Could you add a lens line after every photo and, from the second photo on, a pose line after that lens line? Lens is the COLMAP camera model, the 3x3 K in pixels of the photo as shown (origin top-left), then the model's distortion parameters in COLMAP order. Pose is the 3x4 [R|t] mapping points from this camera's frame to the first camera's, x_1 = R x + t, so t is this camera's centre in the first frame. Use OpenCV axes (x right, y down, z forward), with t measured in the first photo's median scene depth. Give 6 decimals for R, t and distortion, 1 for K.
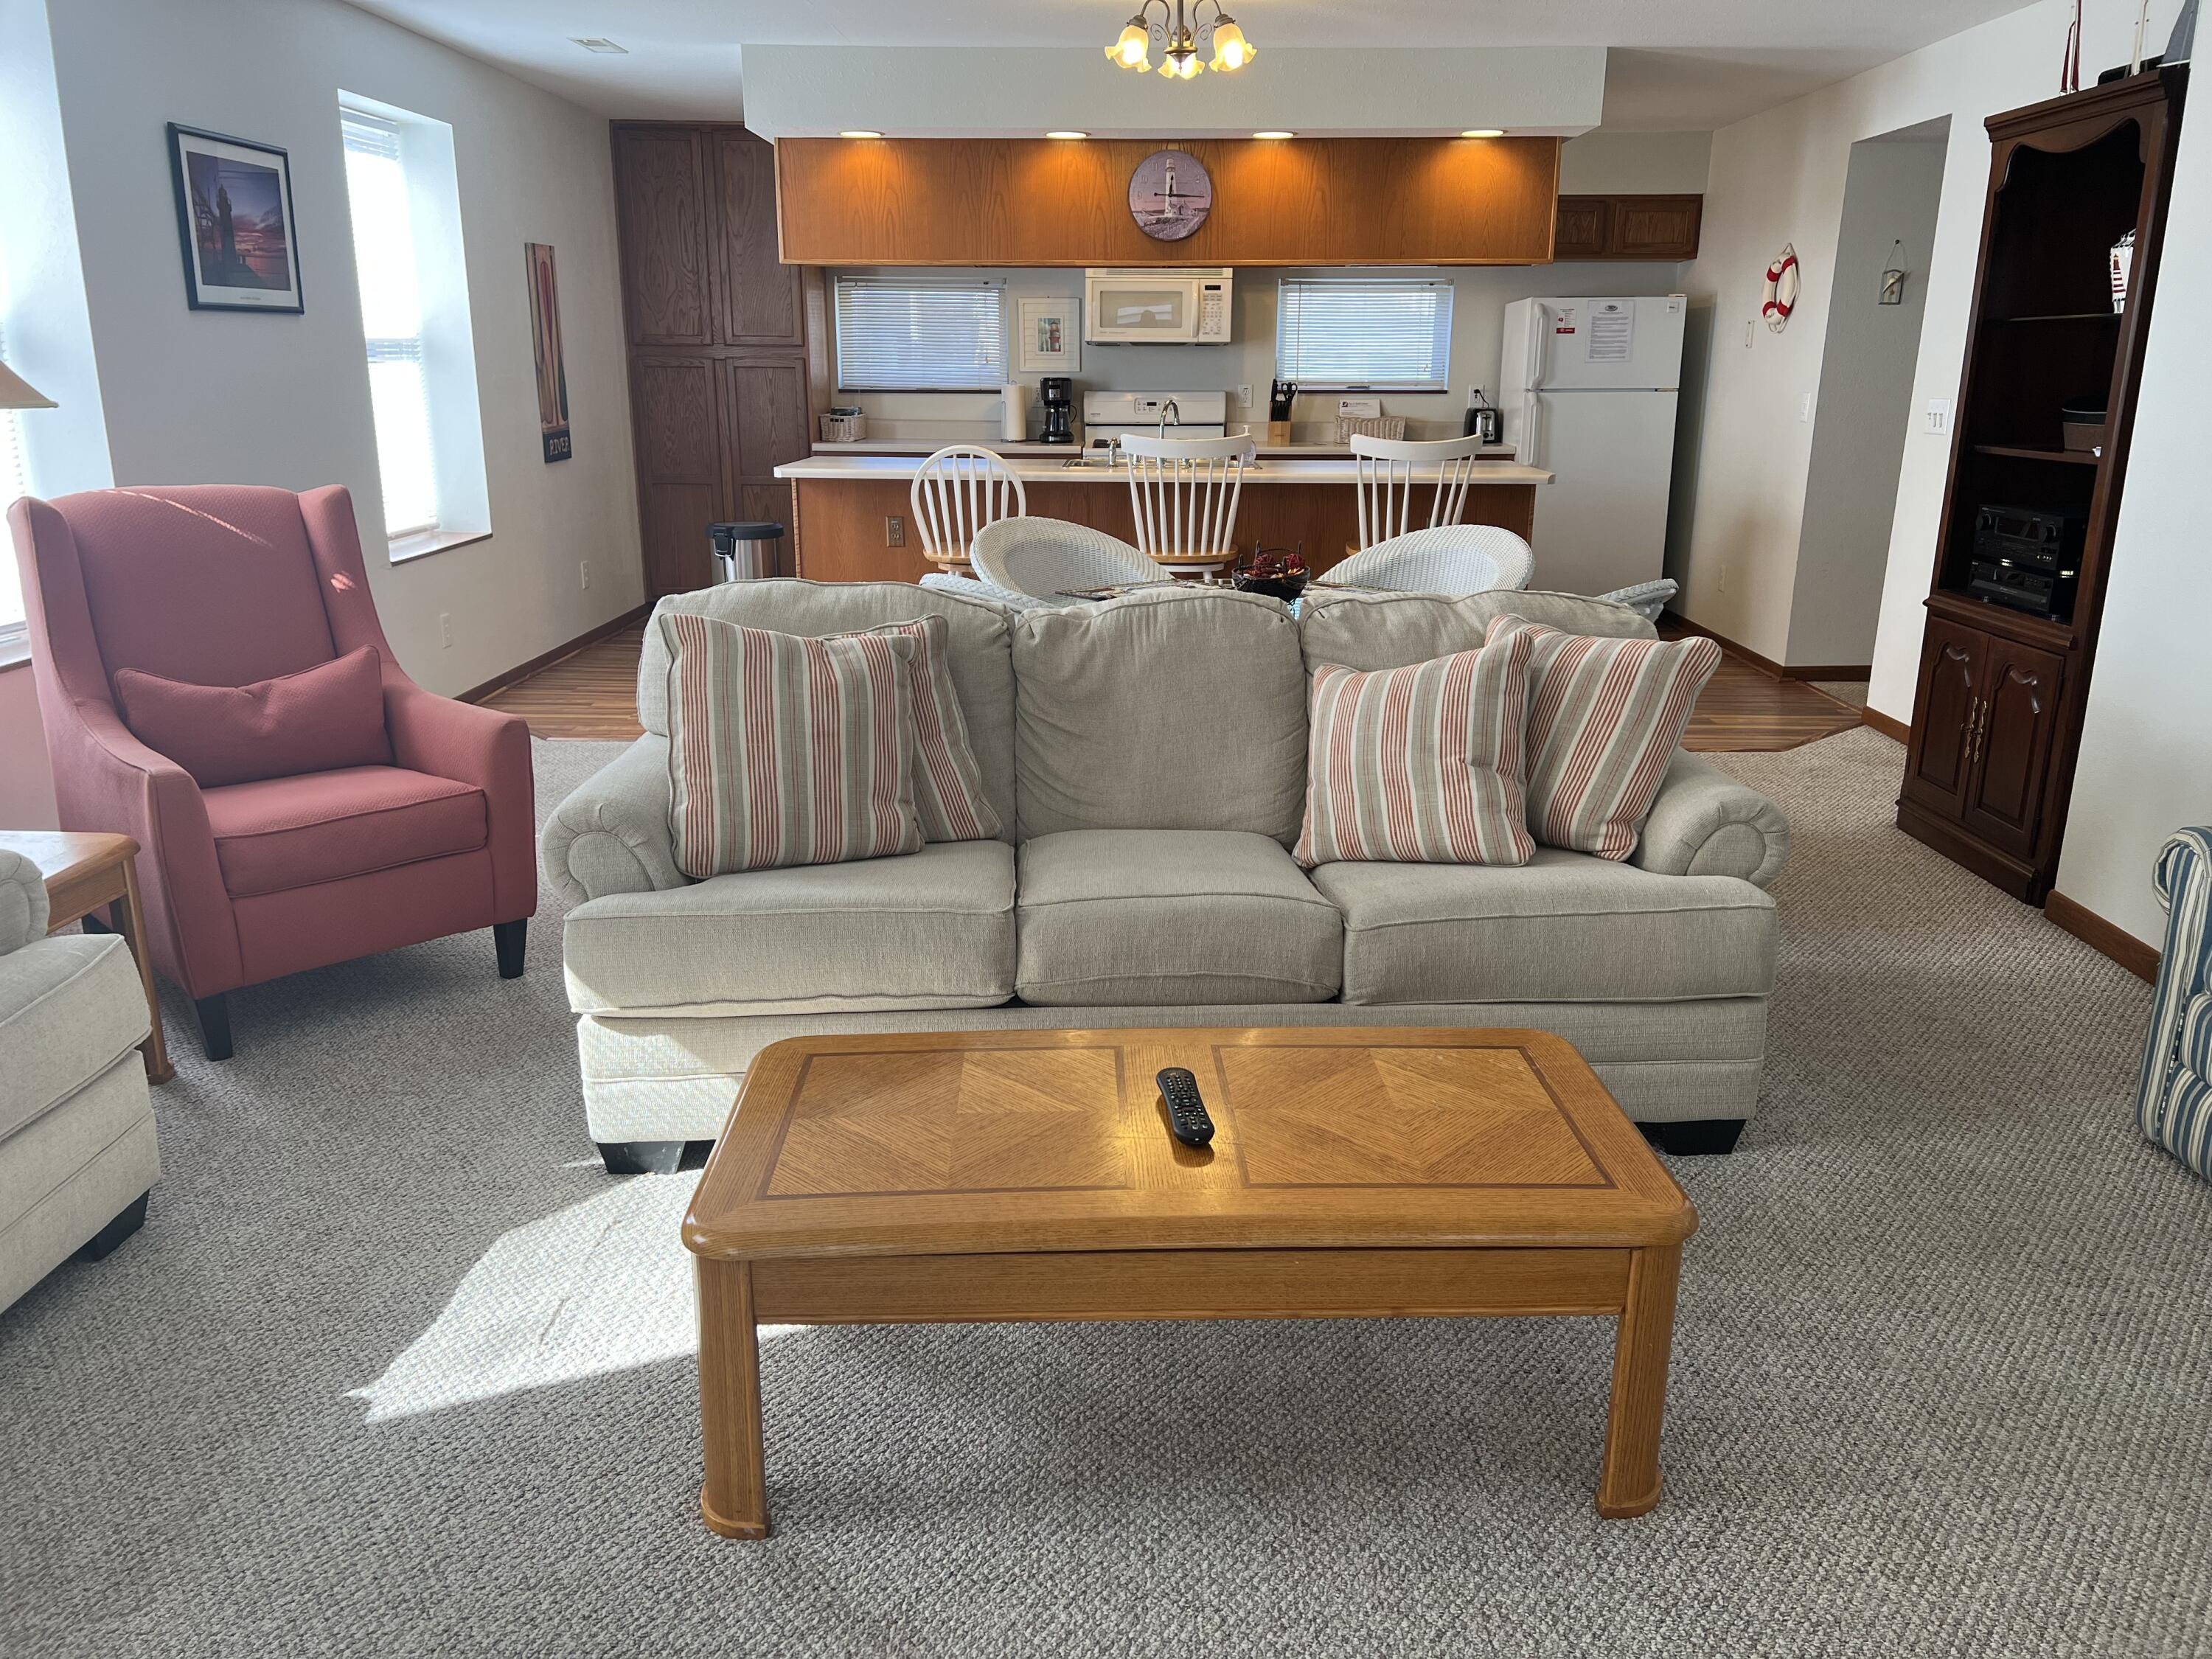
lens RADIAL K [[1666.3, 0, 1106.0], [0, 1666.3, 829.5], [0, 0, 1]] dist [0.102356, -0.153396]
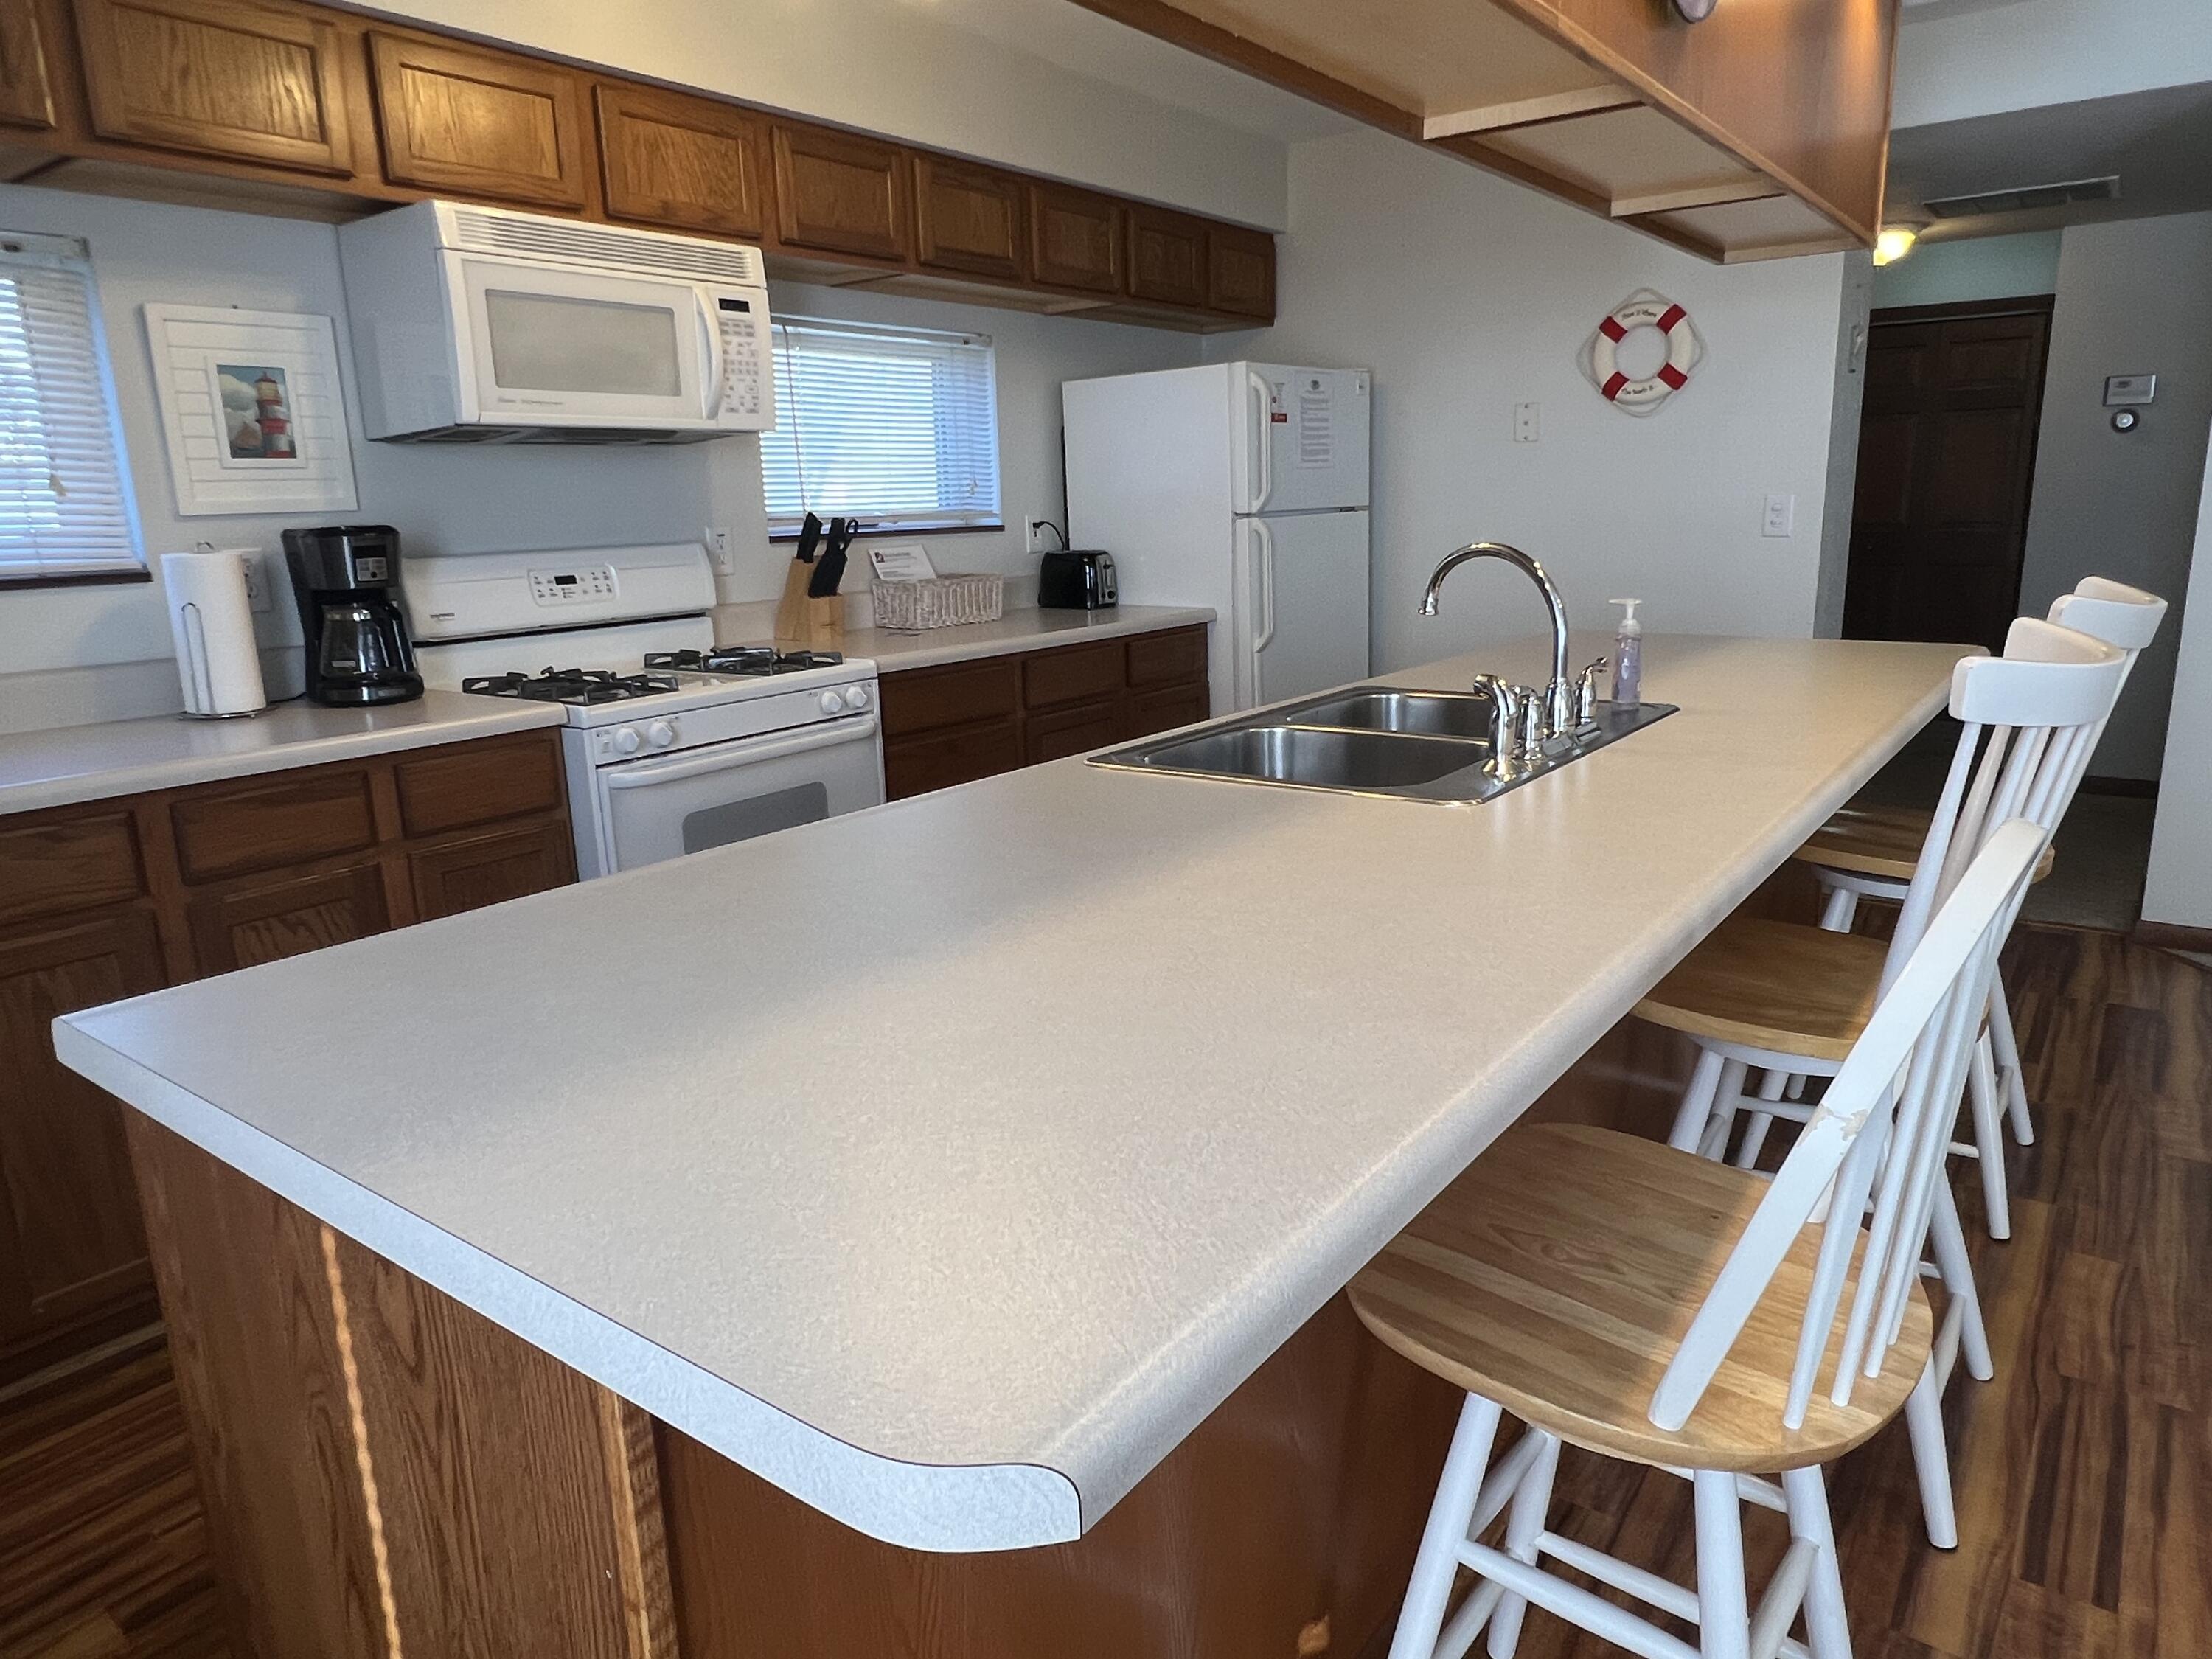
lens RADIAL K [[1412.9, 0, 1106.0], [0, 1412.9, 829.5], [0, 0, 1]] dist [0.002459, -0.003107]
pose [[0.584341, -0.207503, 0.784531, -0.250984], [0.250660, 0.965634, 0.068705, -0.255380], [-0.771826, 0.156503, 0.616272, 0.955010]]
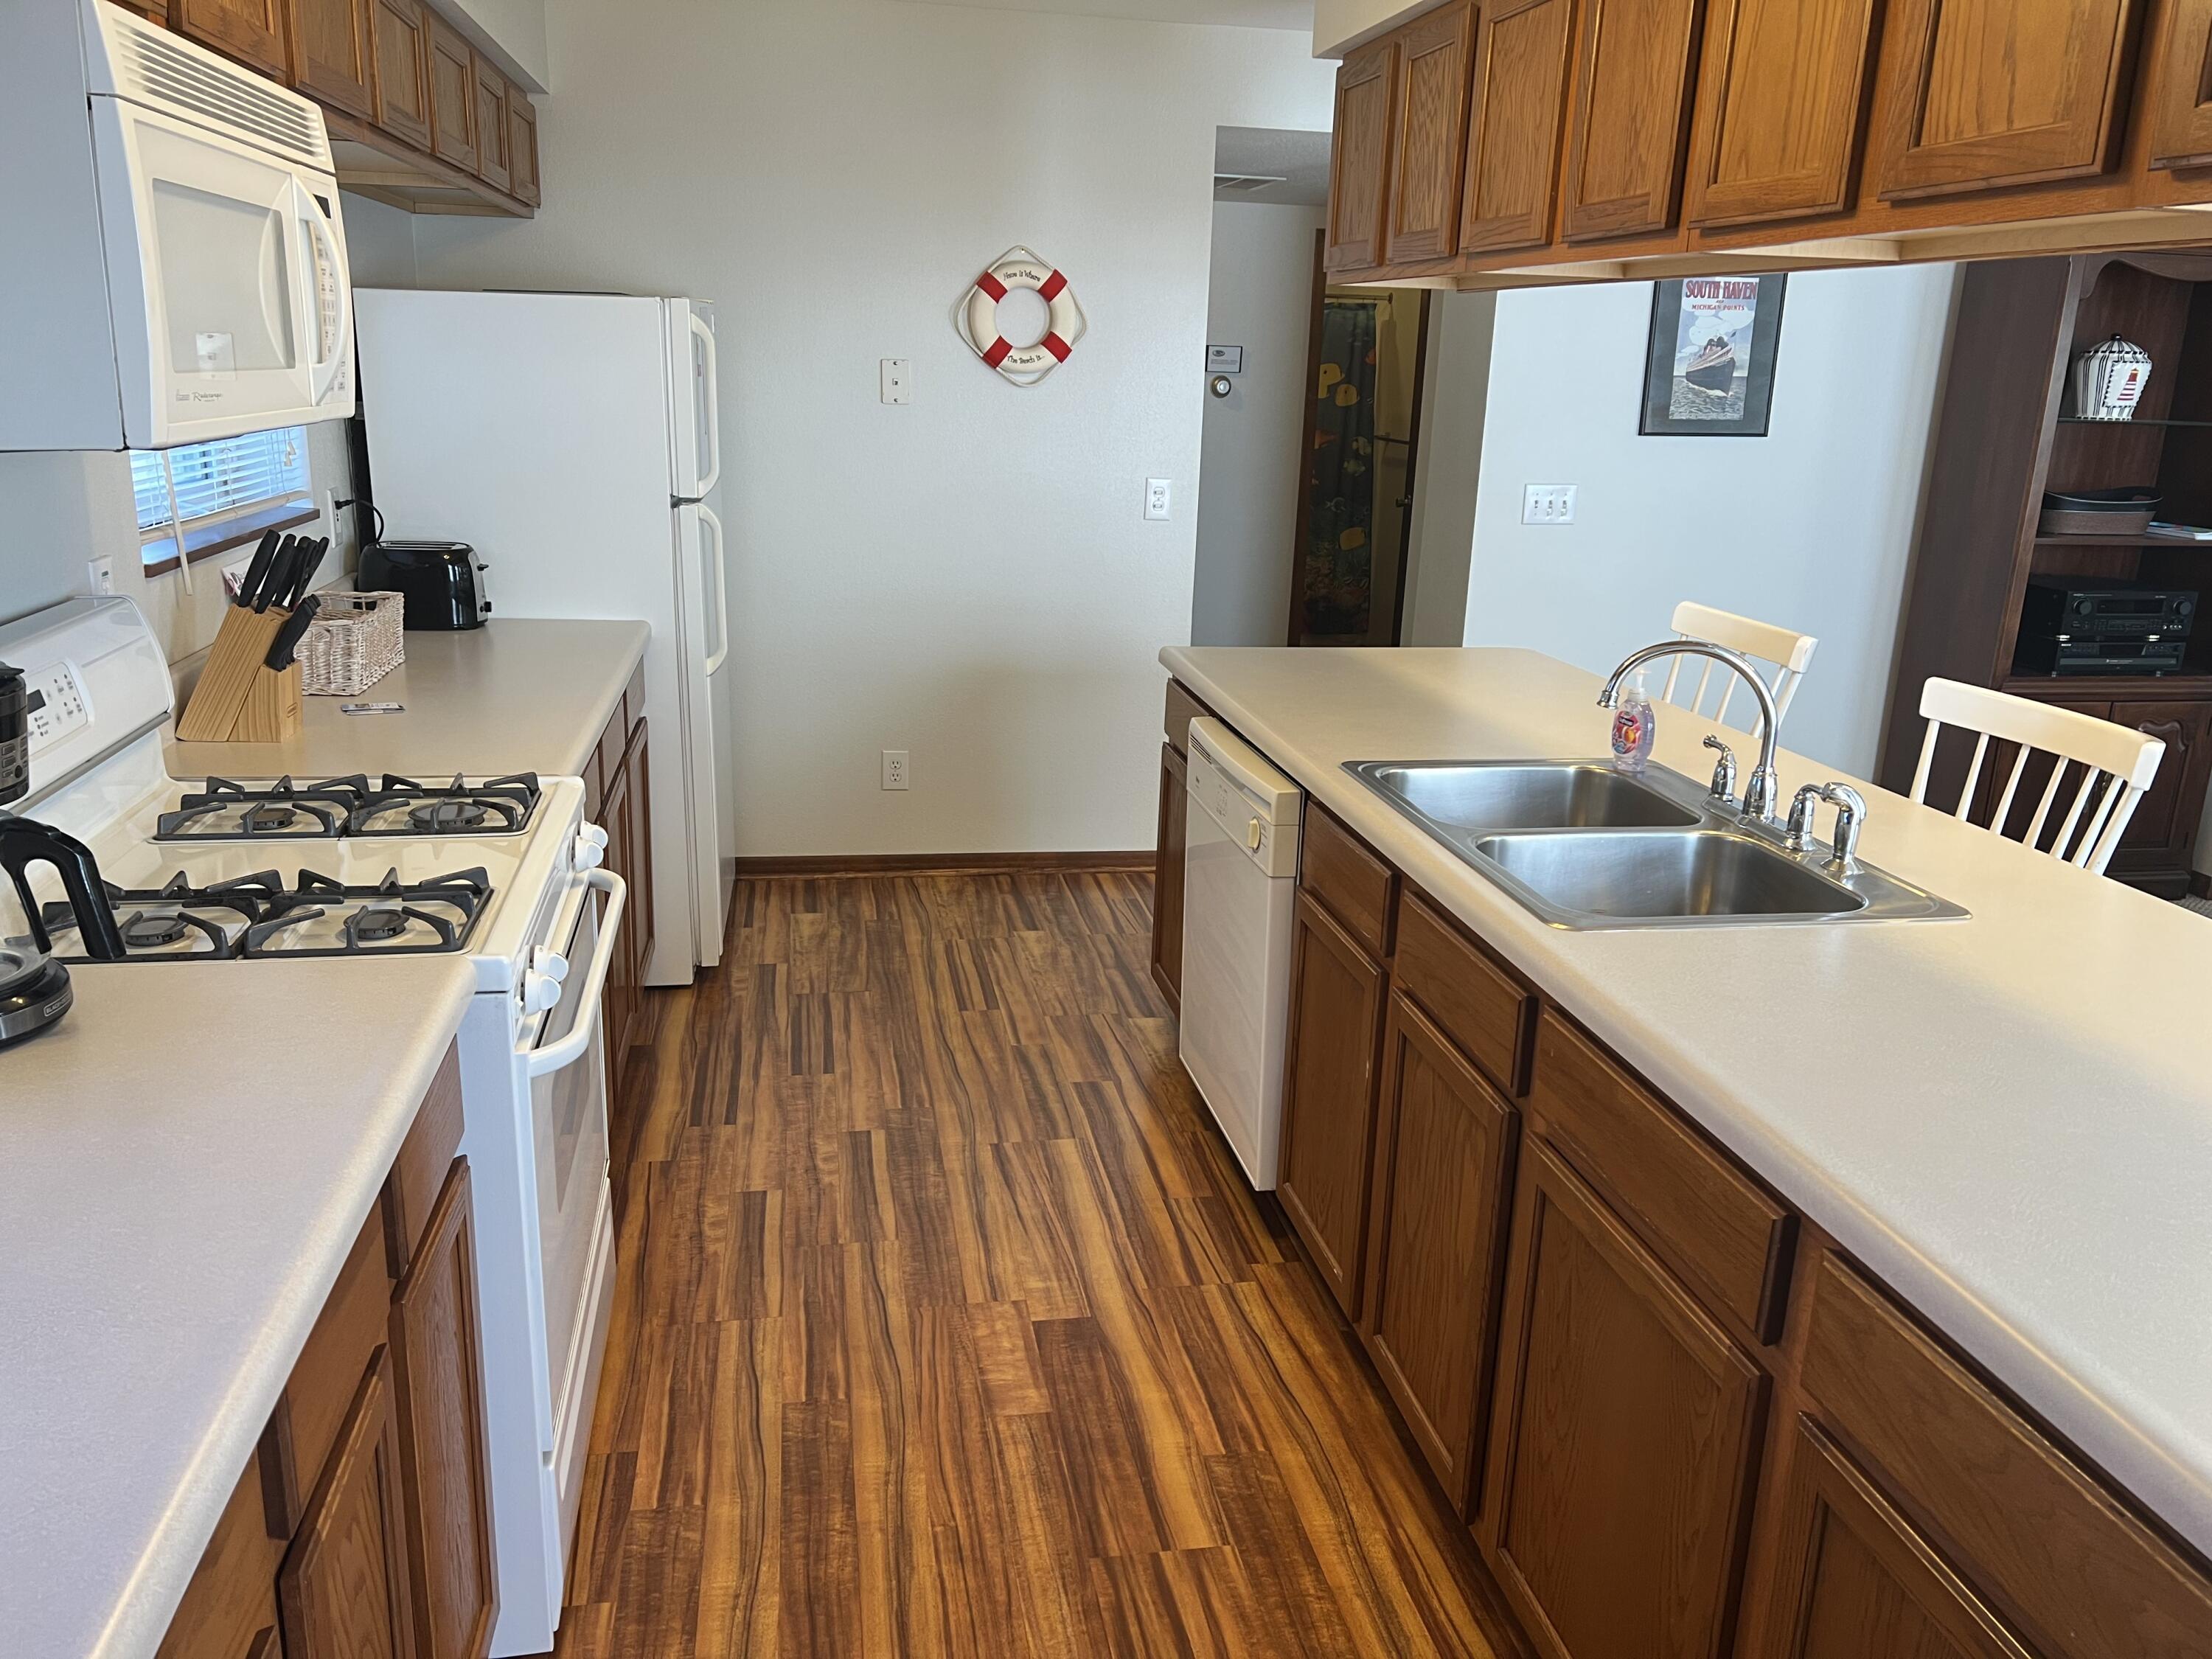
lens RADIAL K [[1661.8, 0, 1106.0], [0, 1661.8, 829.5], [0, 0, 1]] dist [0.019119, 0.002785]
pose [[-0.196419, -0.283225, 0.938724, -0.282464], [0.229362, 0.917541, 0.324826, -0.383023], [-0.953317, 0.279109, -0.115261, 1.240092]]
